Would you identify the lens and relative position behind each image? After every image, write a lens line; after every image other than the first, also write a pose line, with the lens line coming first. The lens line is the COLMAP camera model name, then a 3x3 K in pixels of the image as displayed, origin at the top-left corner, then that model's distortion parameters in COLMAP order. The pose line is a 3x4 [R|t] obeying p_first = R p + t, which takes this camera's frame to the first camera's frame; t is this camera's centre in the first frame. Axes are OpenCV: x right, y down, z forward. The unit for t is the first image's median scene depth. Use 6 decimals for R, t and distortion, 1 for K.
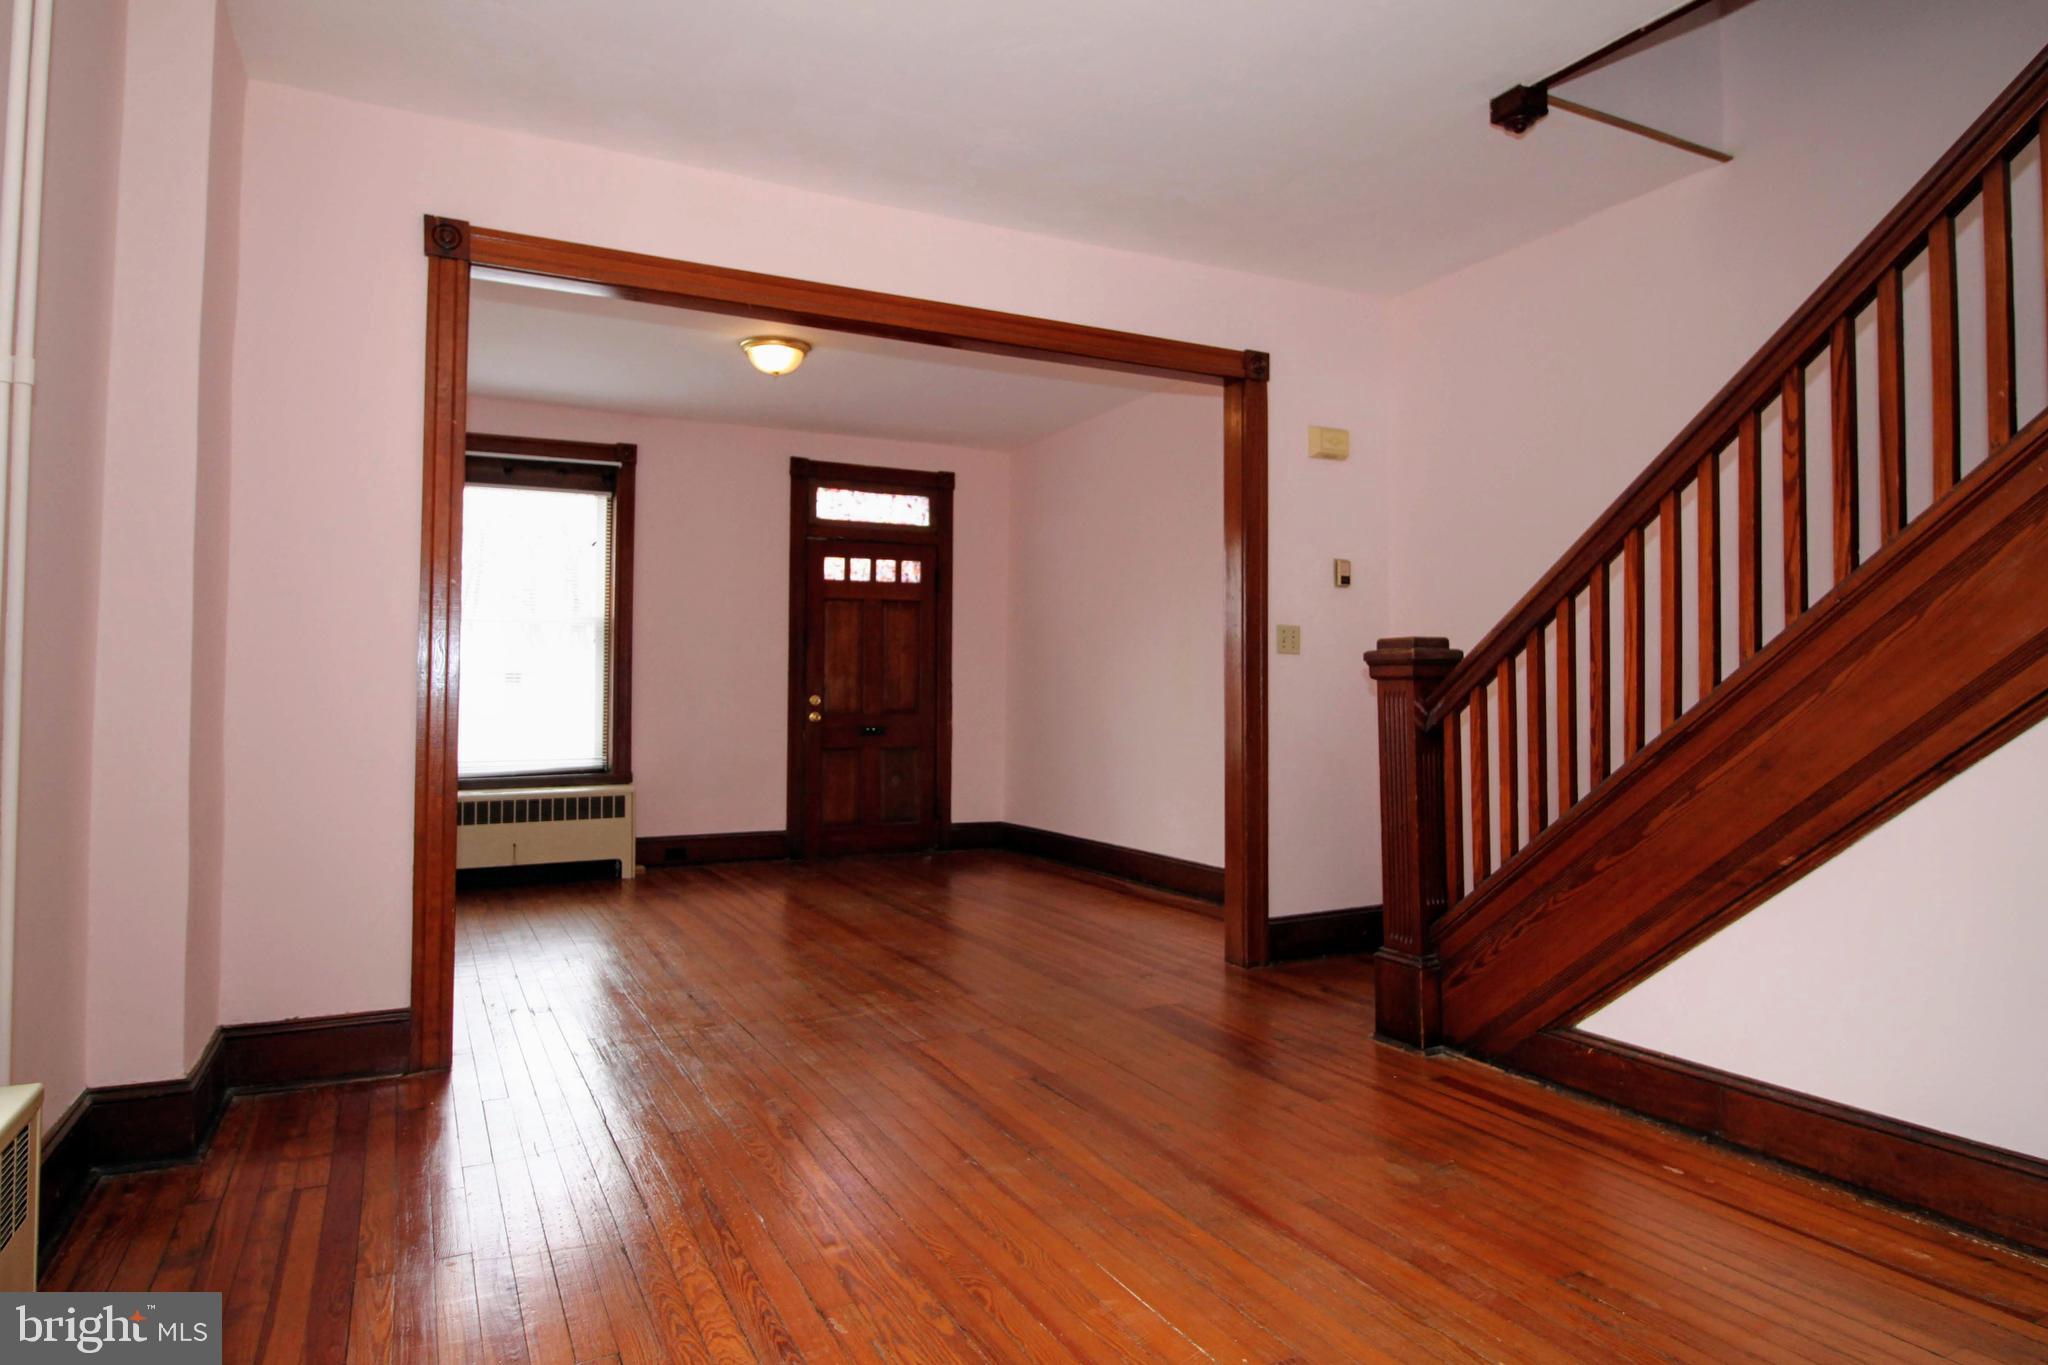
lens RADIAL K [[1208.4, 0, 1034.3], [0, 1208.4, 641.2], [0, 0, 1]] dist [0.007500, 0.000496]
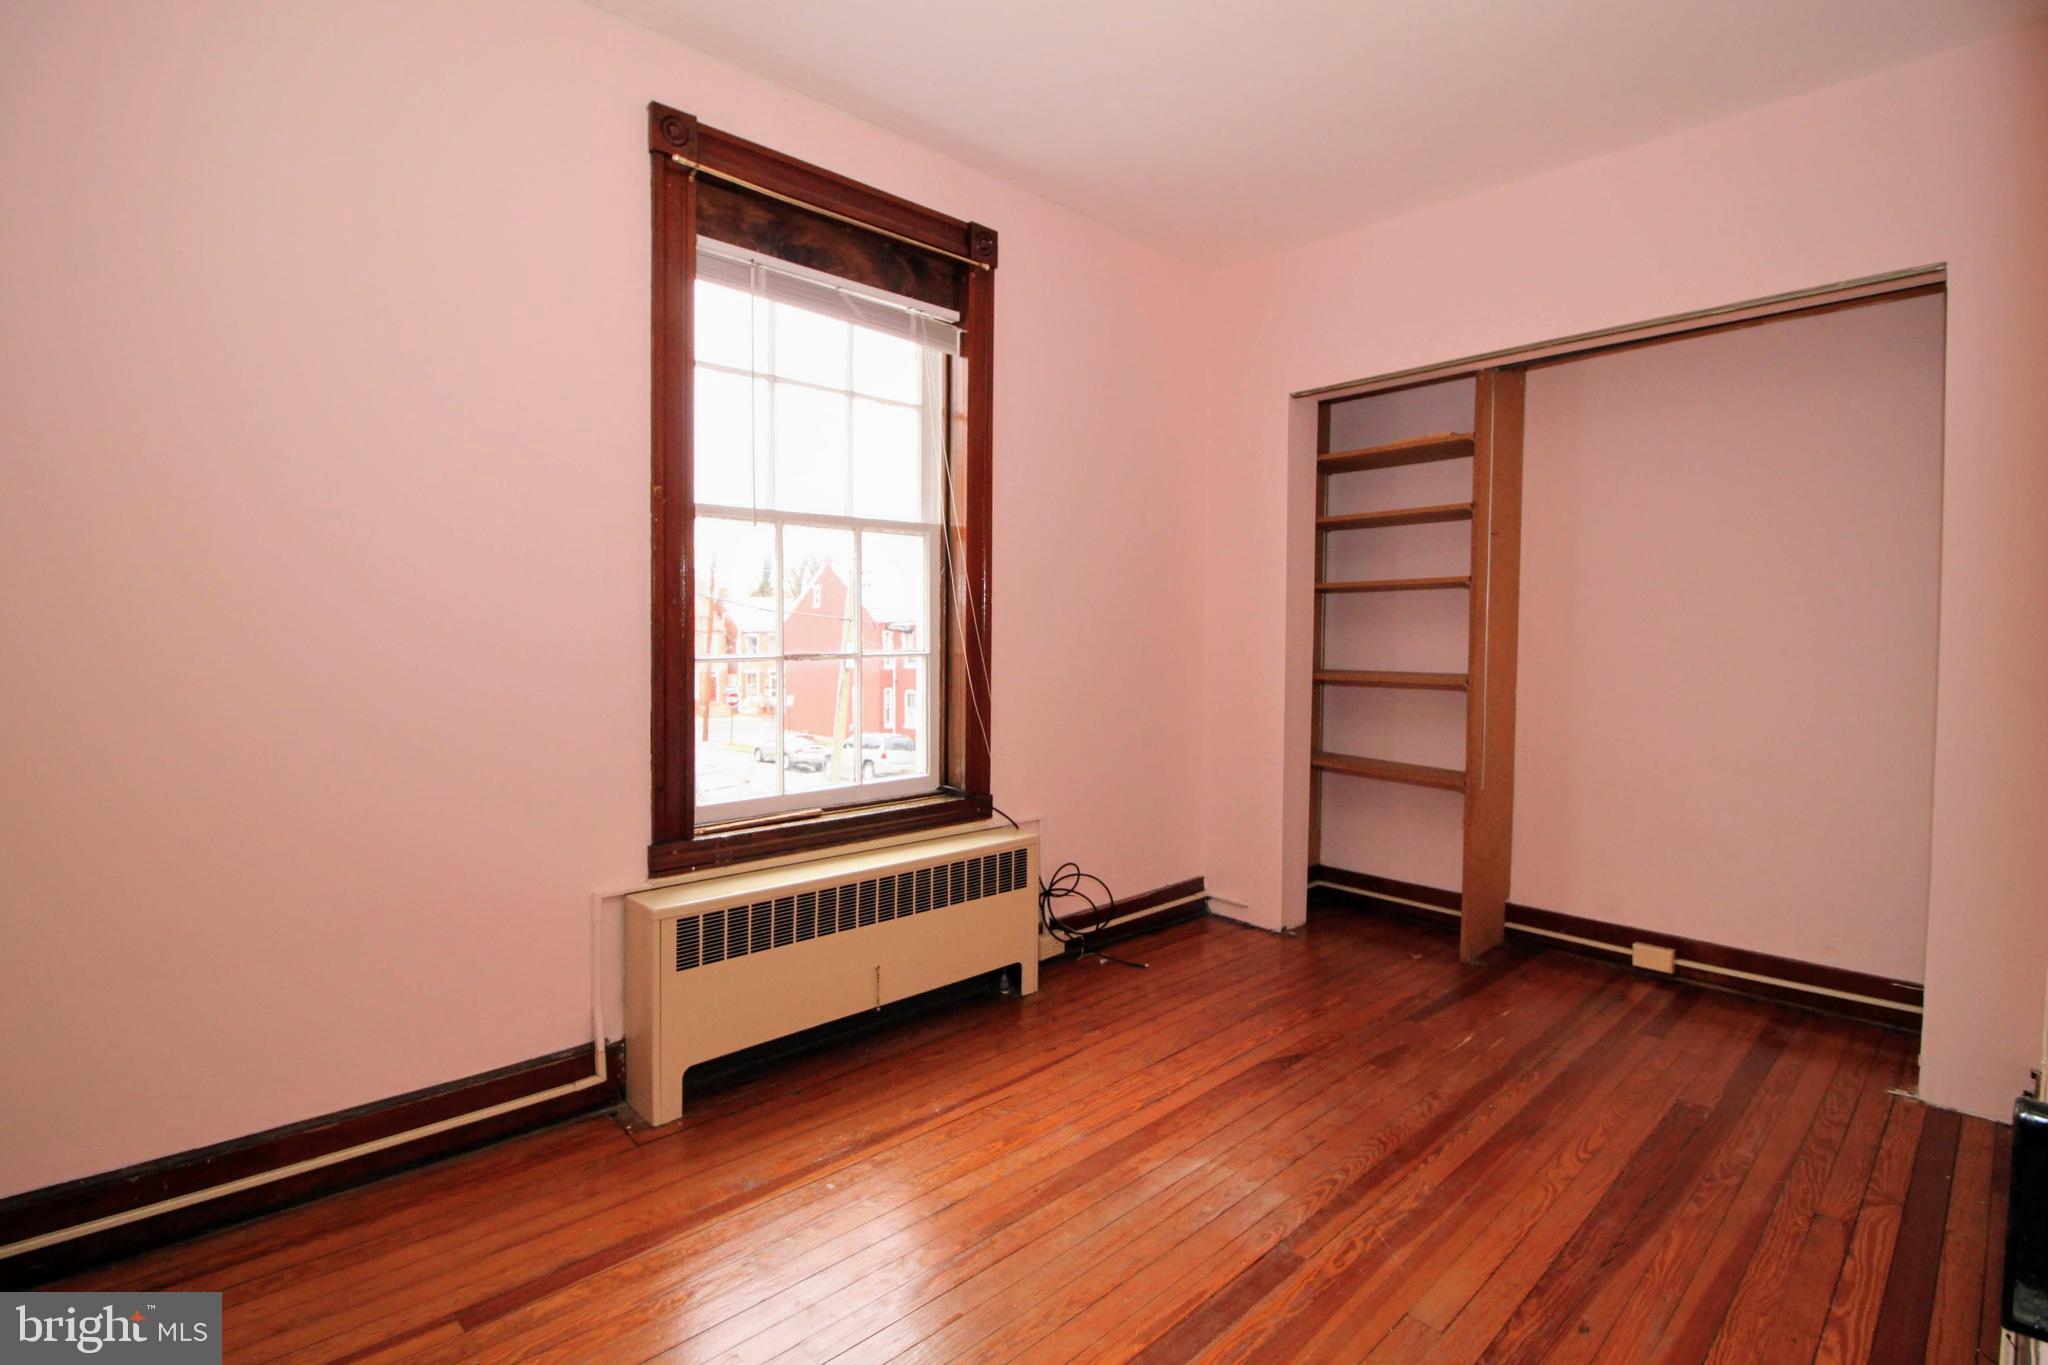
lens RADIAL K [[942.6, 0, 1018.7], [0, 942.6, 622.2], [0, 0, 1]] dist [-0.022838, -0.000645]
pose [[0.968310, 0.002283, 0.249740, -0.634121], [-0.011457, 0.999312, 0.035284, 0.012788], [-0.249487, -0.037027, 0.967670, 0.815283]]
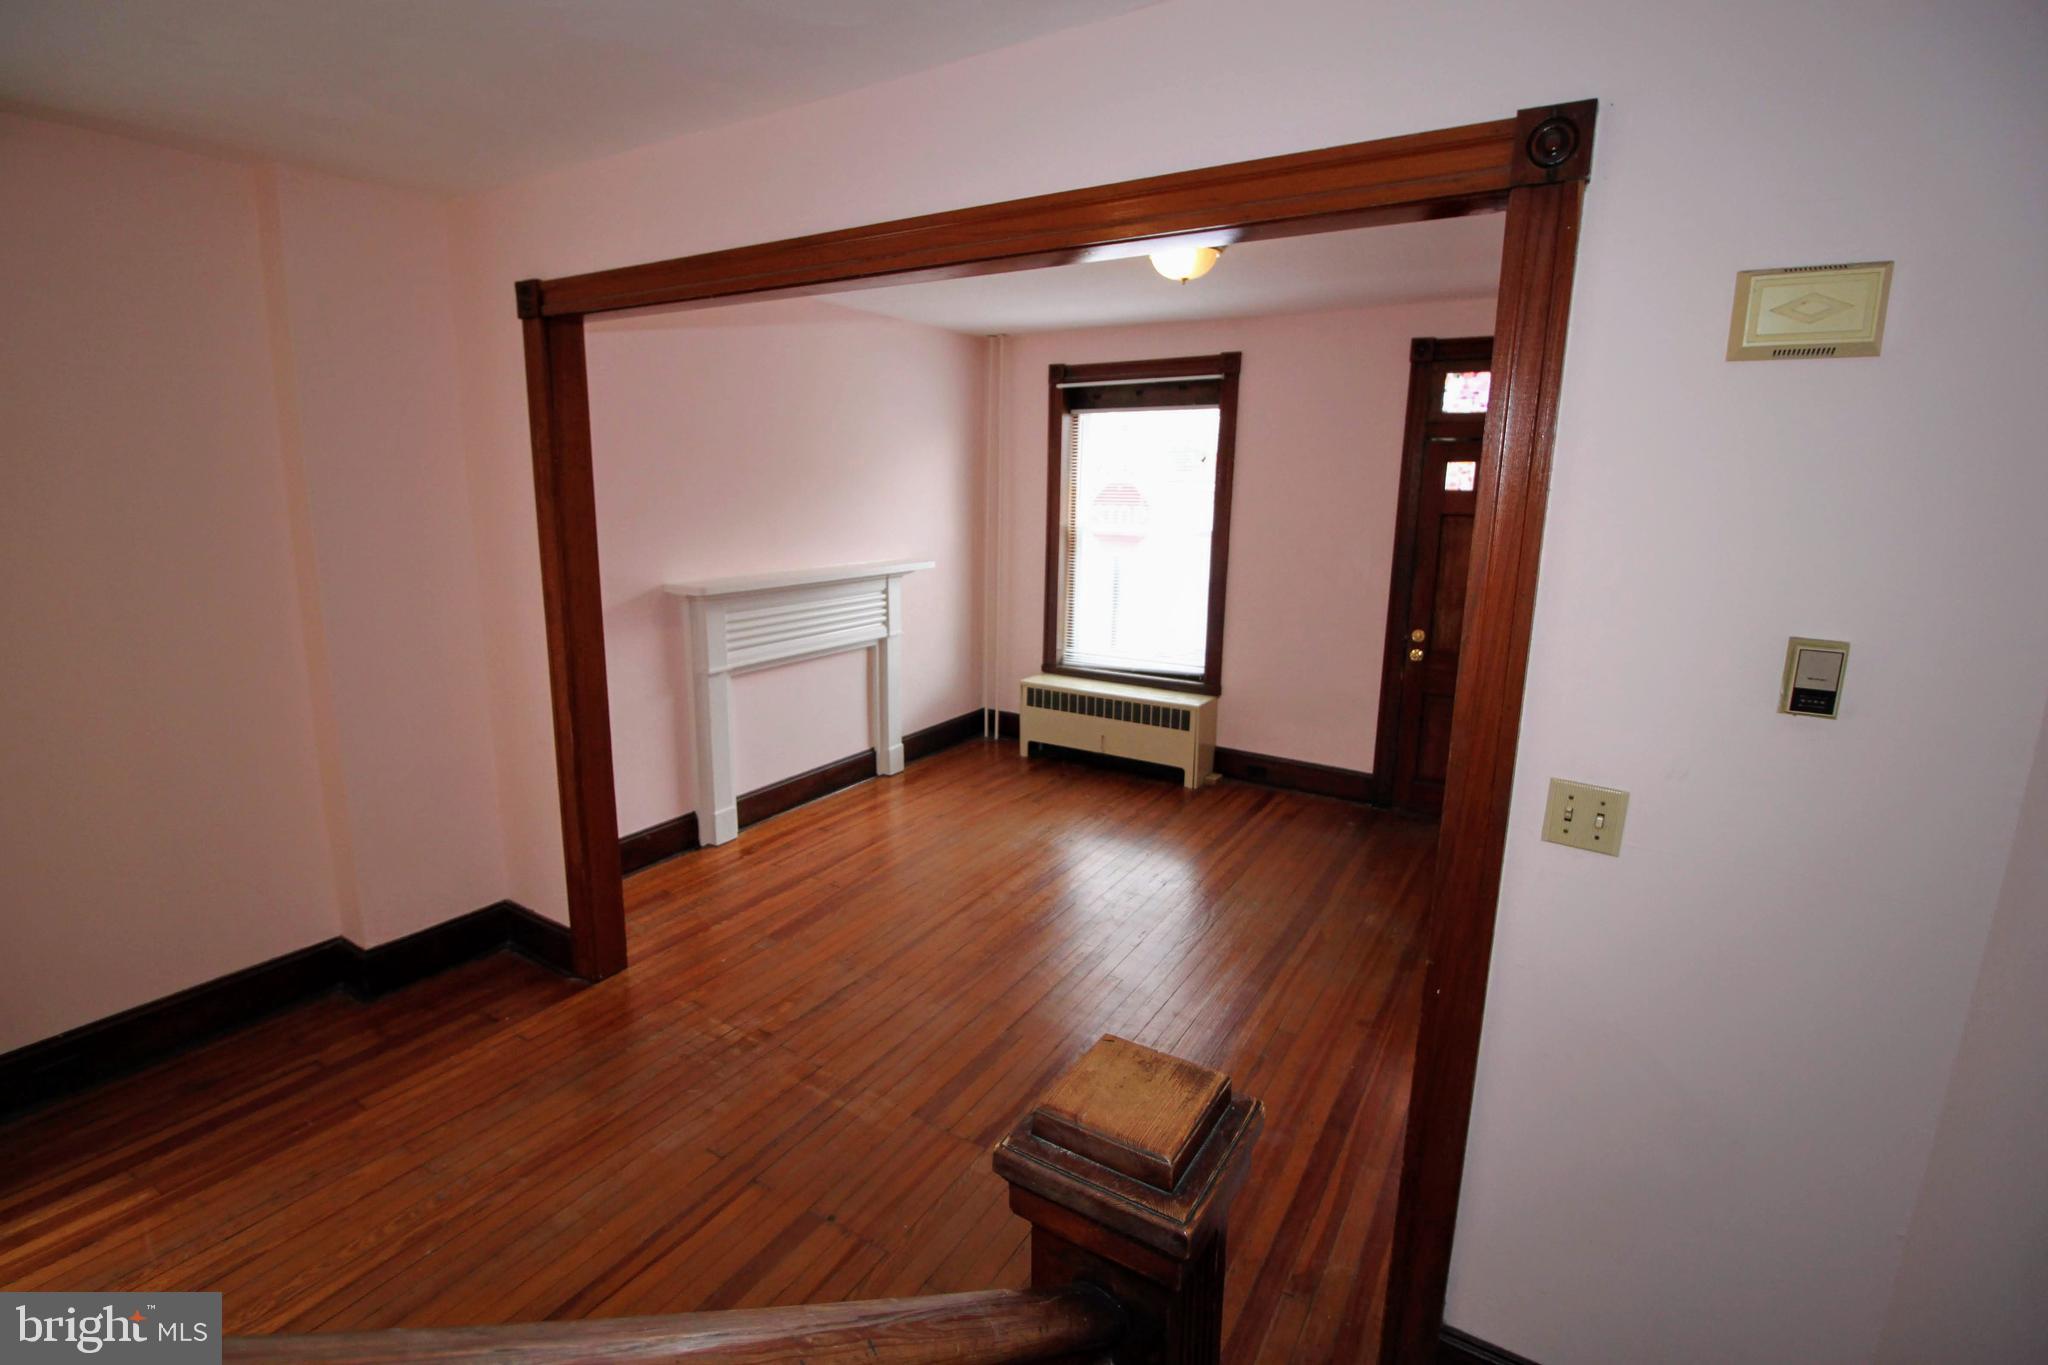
lens RADIAL K [[950.3, 0, 1005.3], [0, 950.3, 659.9], [0, 0, 1]] dist [-0.018103, -0.000514]
pose [[0.501728, 0.168052, -0.848544, 0.373746], [0.029160, 0.977104, 0.210755, -0.129076], [0.864534, -0.130485, 0.485340, 0.655582]]
